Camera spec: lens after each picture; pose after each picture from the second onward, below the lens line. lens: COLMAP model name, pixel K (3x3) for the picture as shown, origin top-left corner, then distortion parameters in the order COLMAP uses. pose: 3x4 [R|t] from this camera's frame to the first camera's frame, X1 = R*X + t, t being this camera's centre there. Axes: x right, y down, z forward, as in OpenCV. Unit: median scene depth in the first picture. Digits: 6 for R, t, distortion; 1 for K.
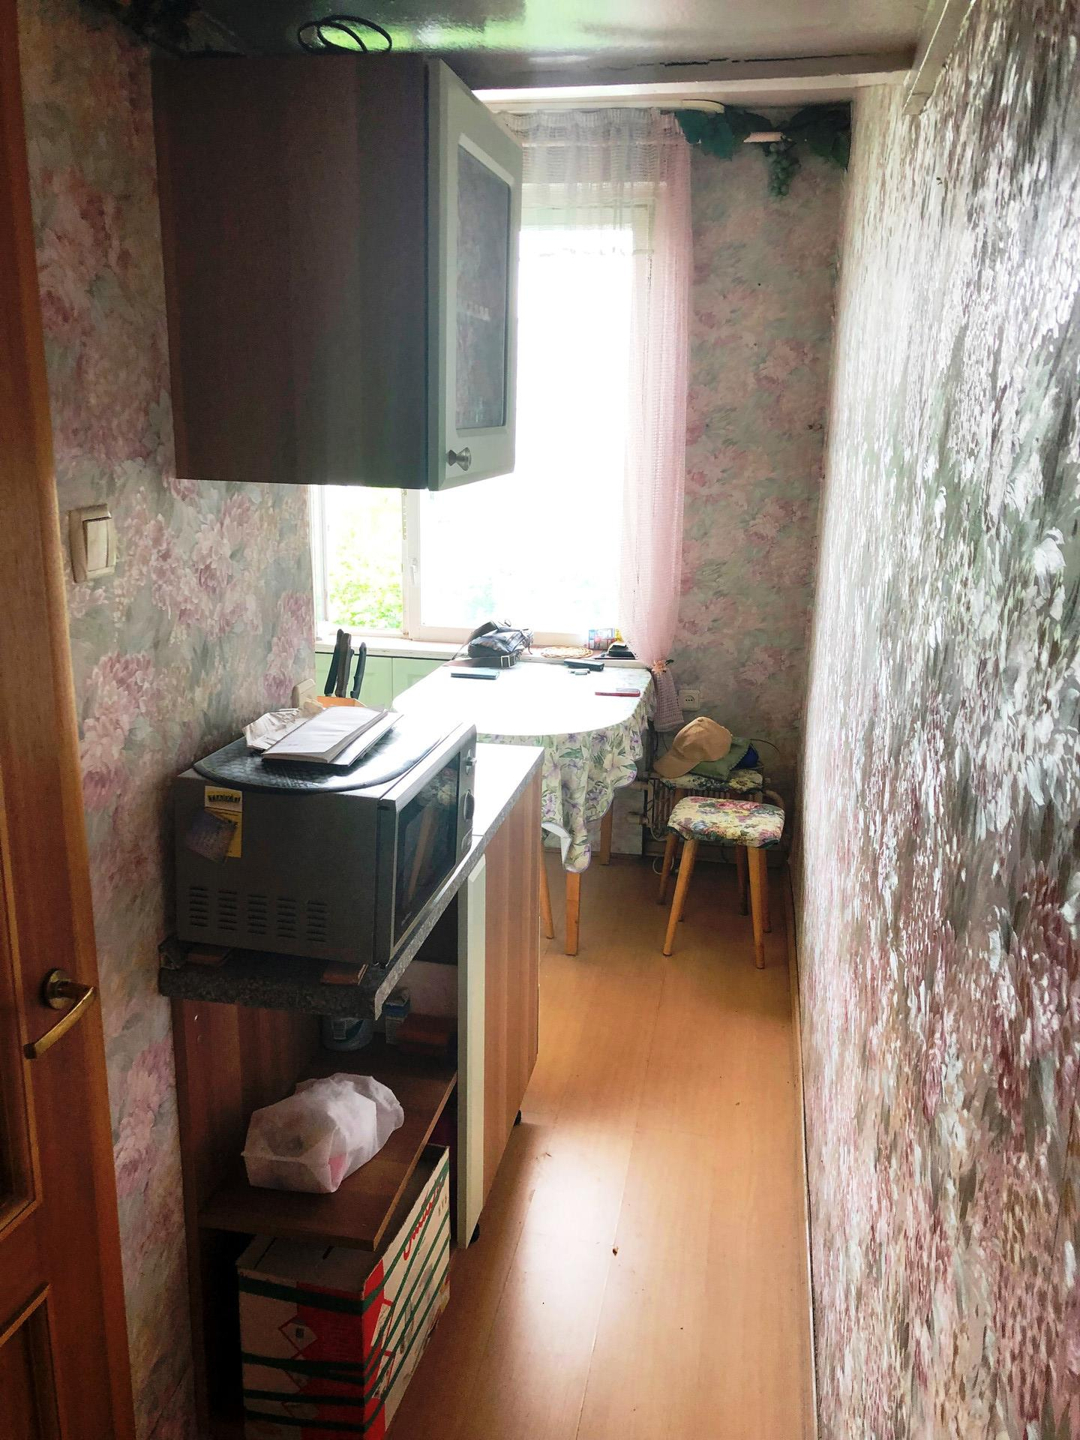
lens RADIAL K [[1192.7, 0, 534.0], [0, 1192.7, 699.4], [0, 0, 1]] dist [0.042893, -0.059548]
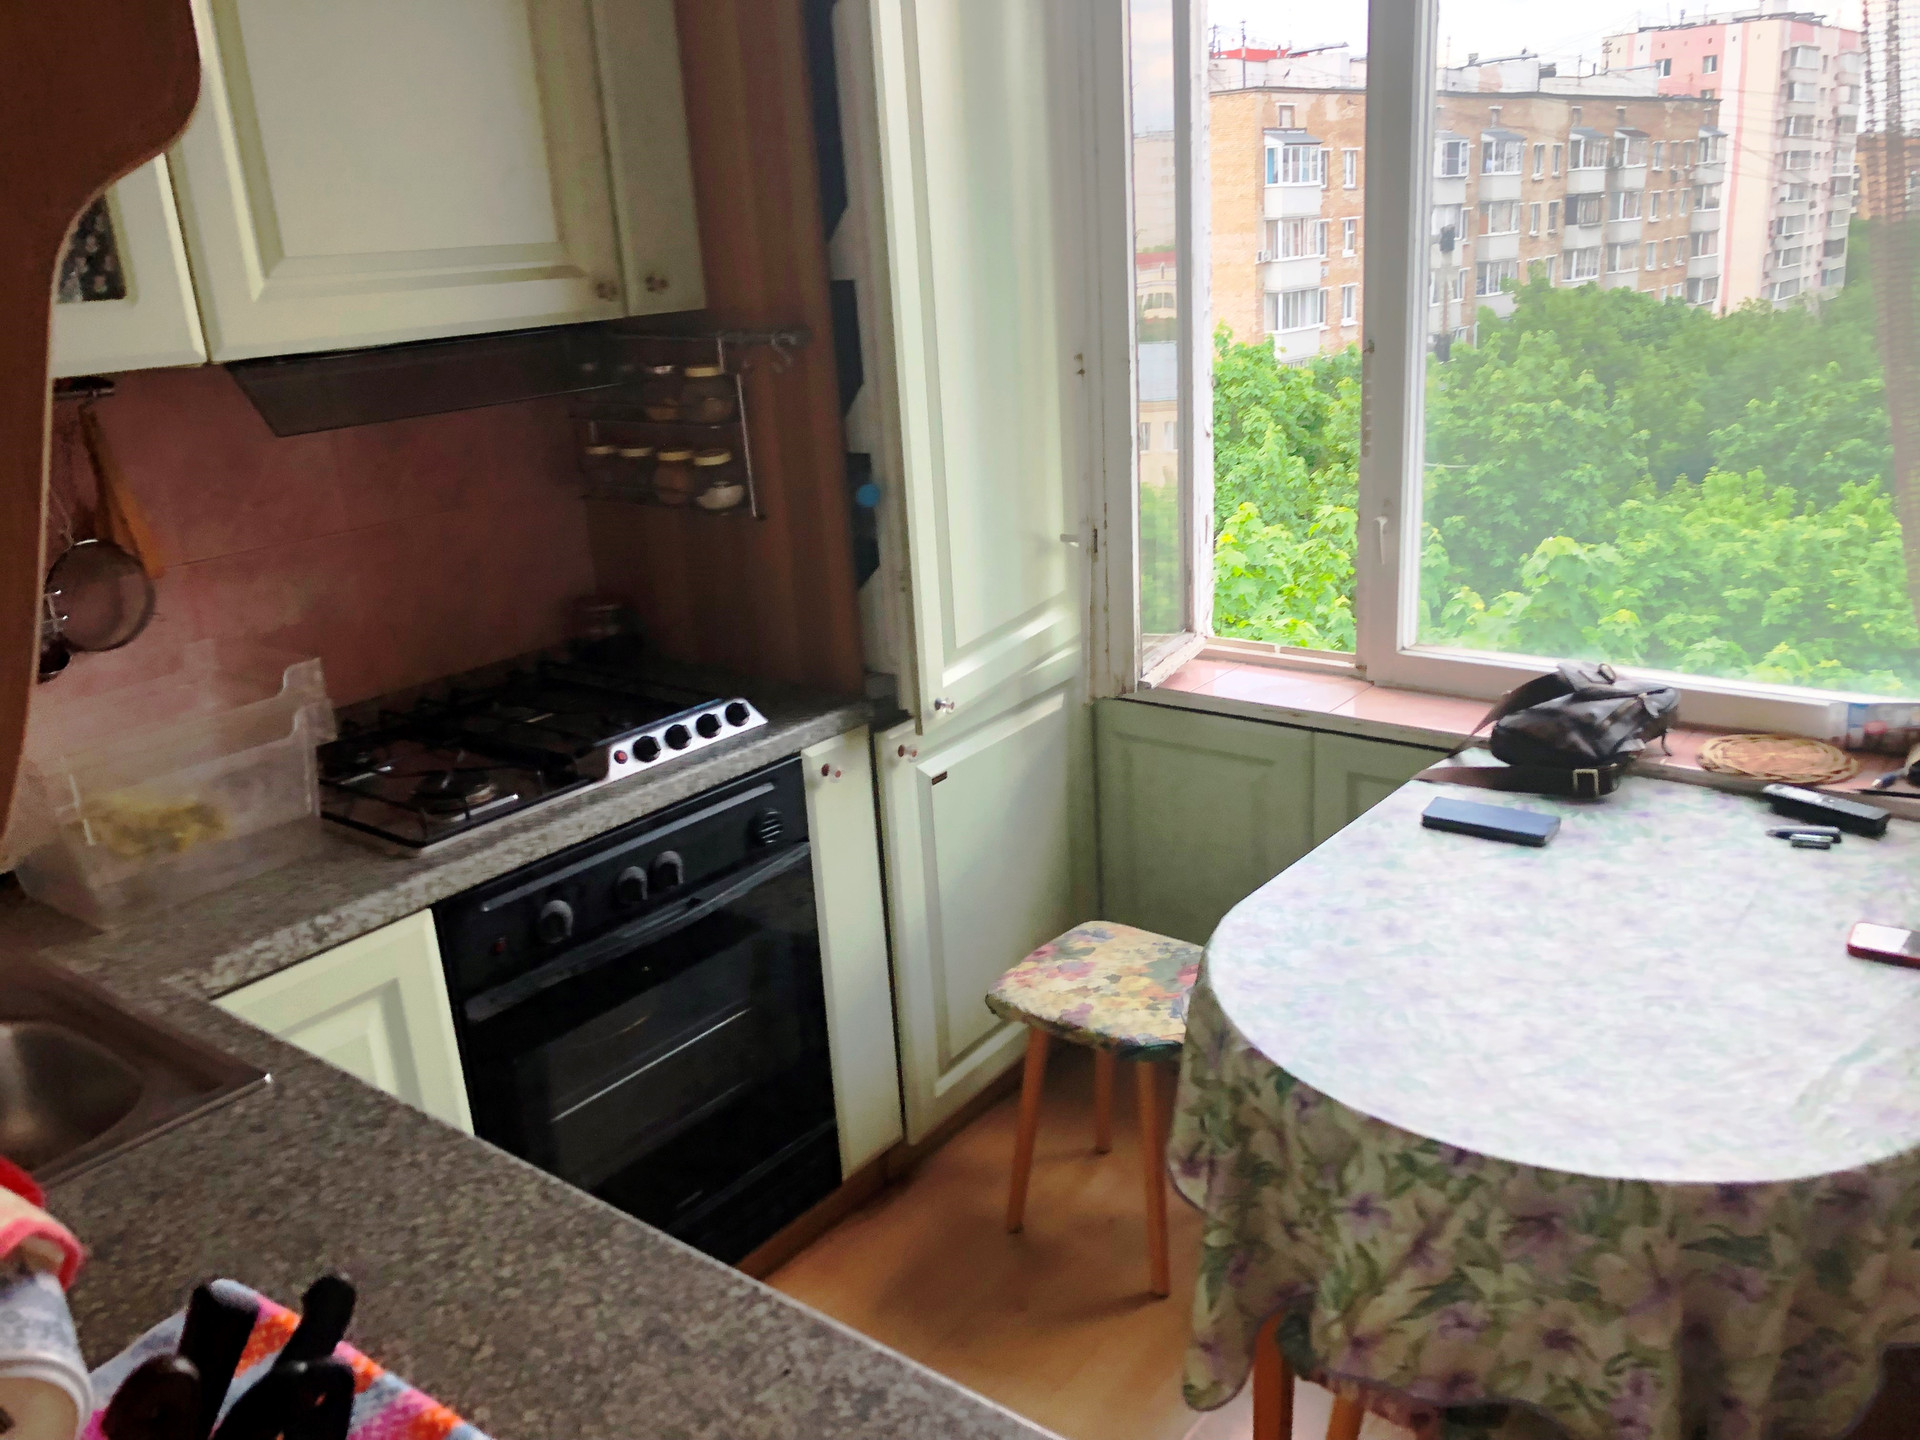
lens RADIAL K [[1590.3, 0, 960.0], [0, 1590.3, 720.0], [0, 0, 1]] dist [0.042893, -0.059548]
pose [[0.891700, 0.068894, -0.447352, 0.024528], [-0.034828, 0.995861, 0.083946, -0.088354], [0.451284, -0.059275, 0.890409, 0.464767]]
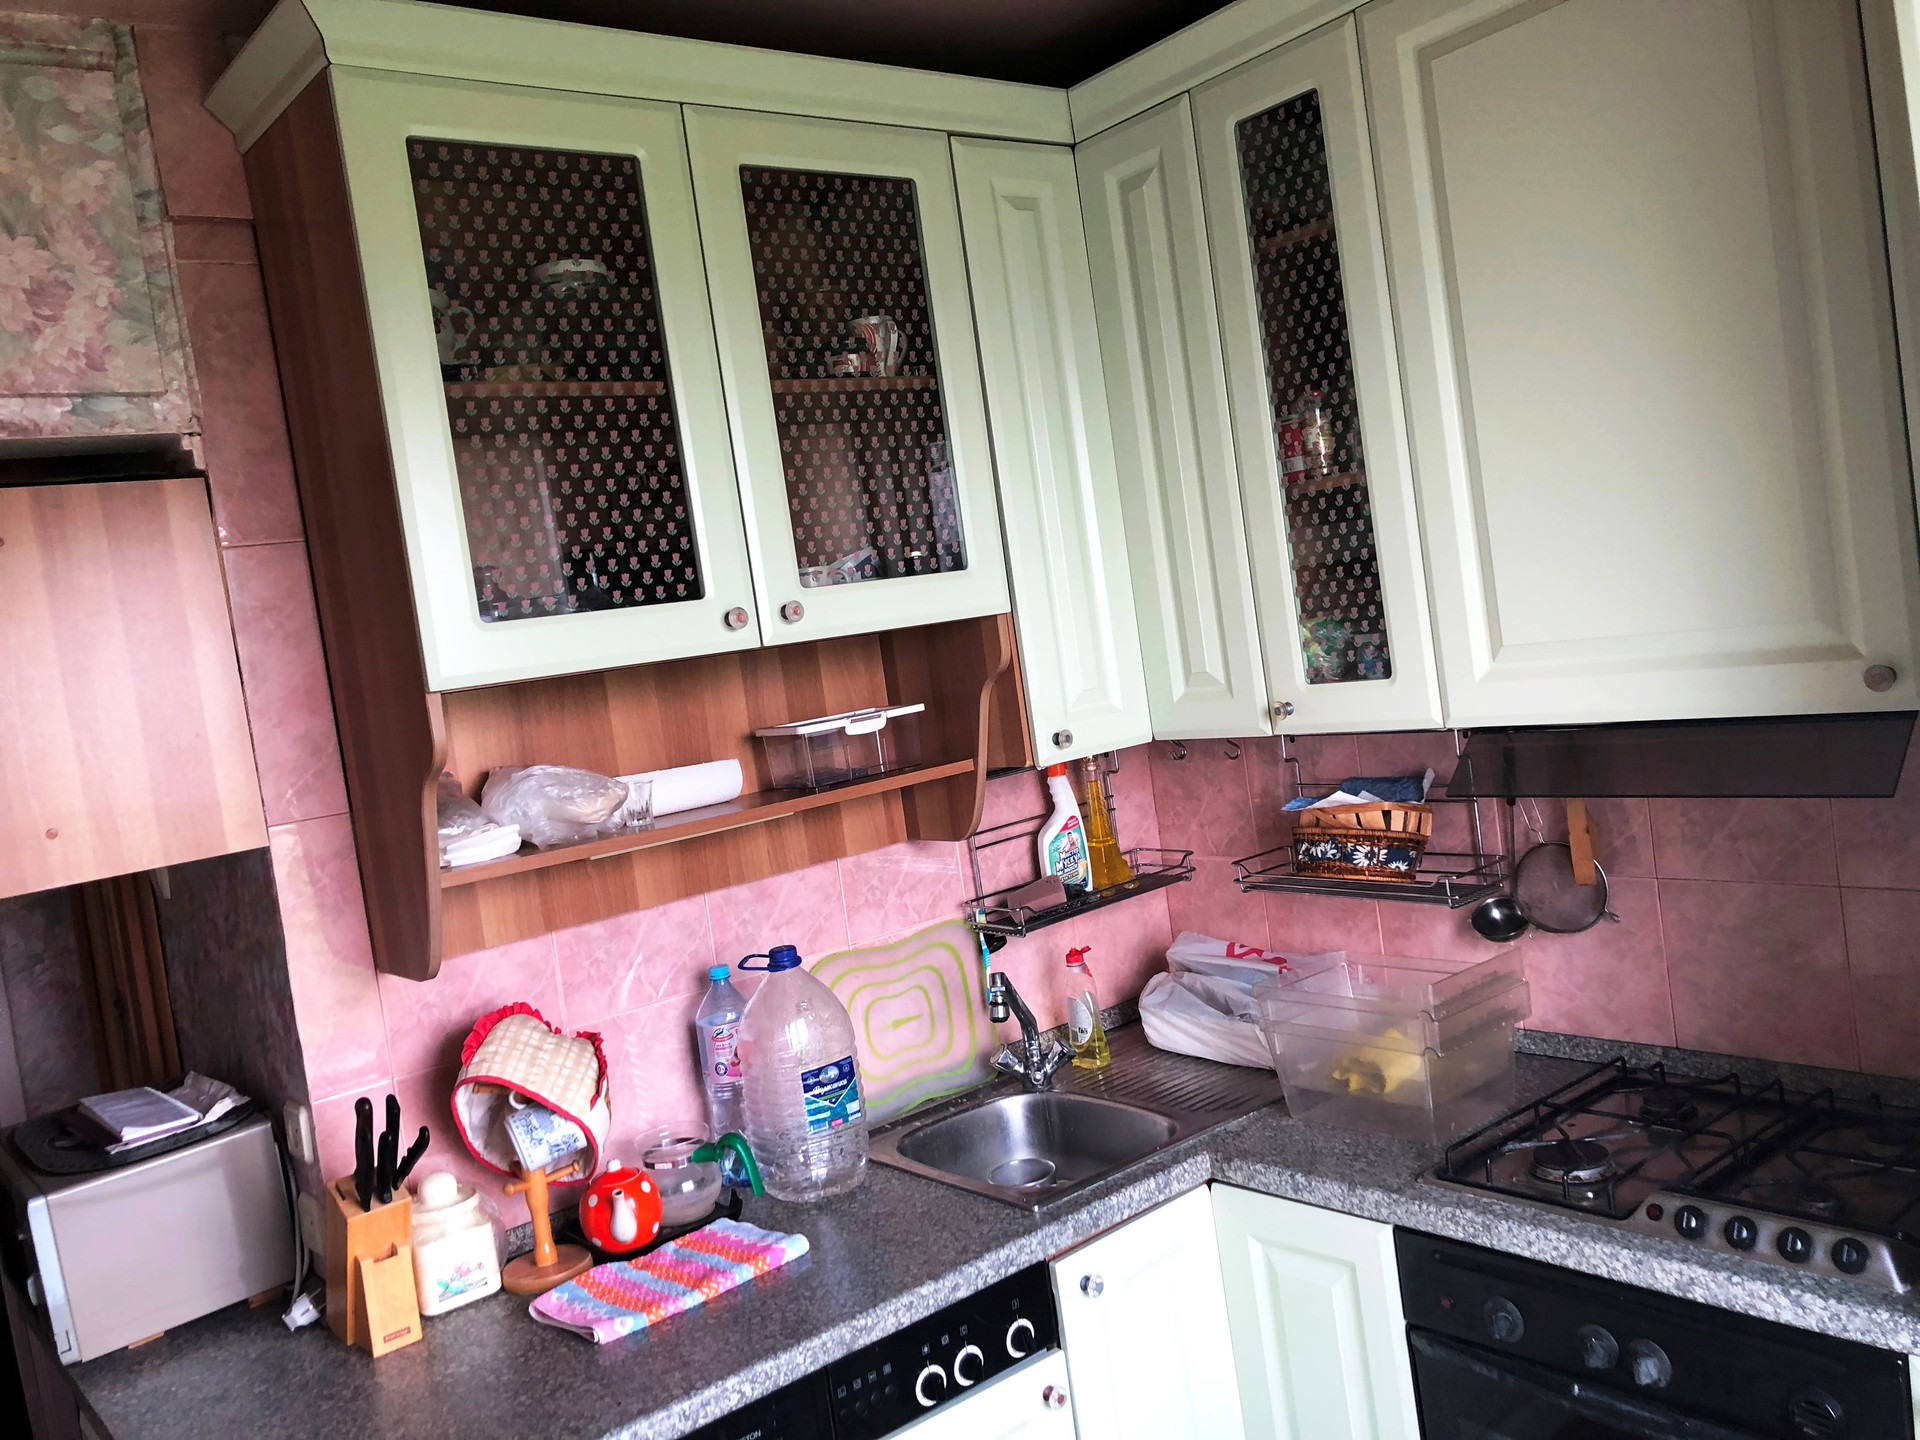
lens RADIAL K [[1590.3, 0, 960.0], [0, 1590.3, 720.0], [0, 0, 1]] dist [0.042893, -0.059548]
pose [[-0.631634, 0.119546, -0.765994, 0.162314], [-0.057879, 0.978011, 0.200362, -0.260230], [0.773103, 0.170891, -0.610826, 1.028908]]
